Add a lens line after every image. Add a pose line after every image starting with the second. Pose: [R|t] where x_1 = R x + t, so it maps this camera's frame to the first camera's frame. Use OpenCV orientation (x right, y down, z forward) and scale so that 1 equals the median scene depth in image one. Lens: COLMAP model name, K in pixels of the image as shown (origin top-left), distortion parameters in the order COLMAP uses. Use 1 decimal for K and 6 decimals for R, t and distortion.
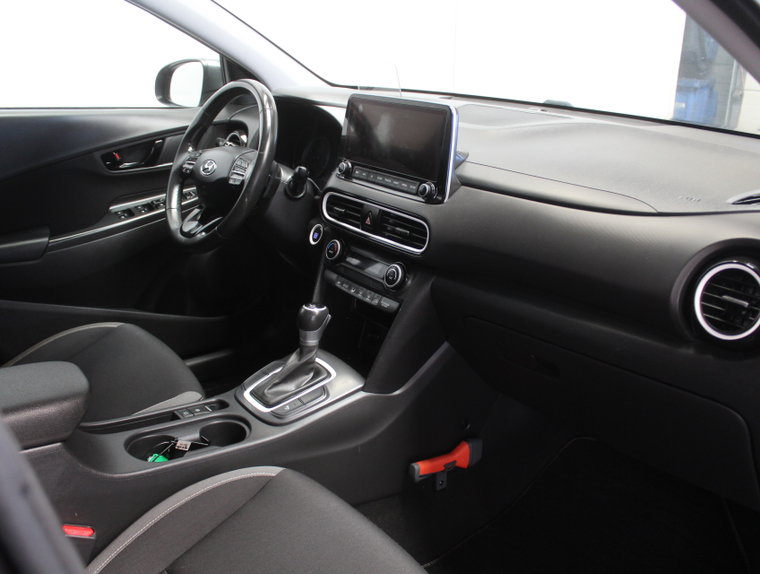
lens RADIAL K [[712.4, 0, 380.0], [0, 712.4, 287.0], [0, 0, 1]] dist [-0.179364, 0.170387]
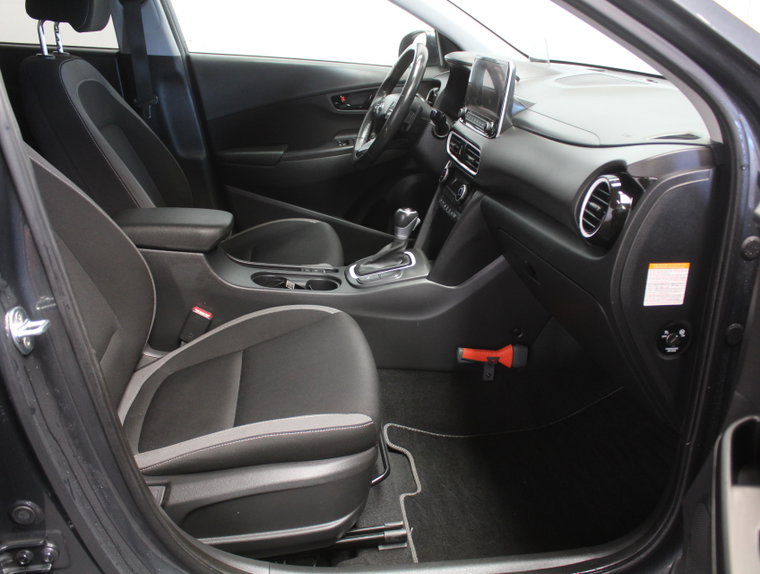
lens RADIAL K [[712.4, 0, 380.0], [0, 712.4, 287.0], [0, 0, 1]] dist [-0.179364, 0.170387]
pose [[0.862869, 0.187498, -0.469363, 0.495710], [-0.184144, 0.981440, 0.053532, 0.103536], [0.470689, 0.040240, 0.881381, -0.180482]]
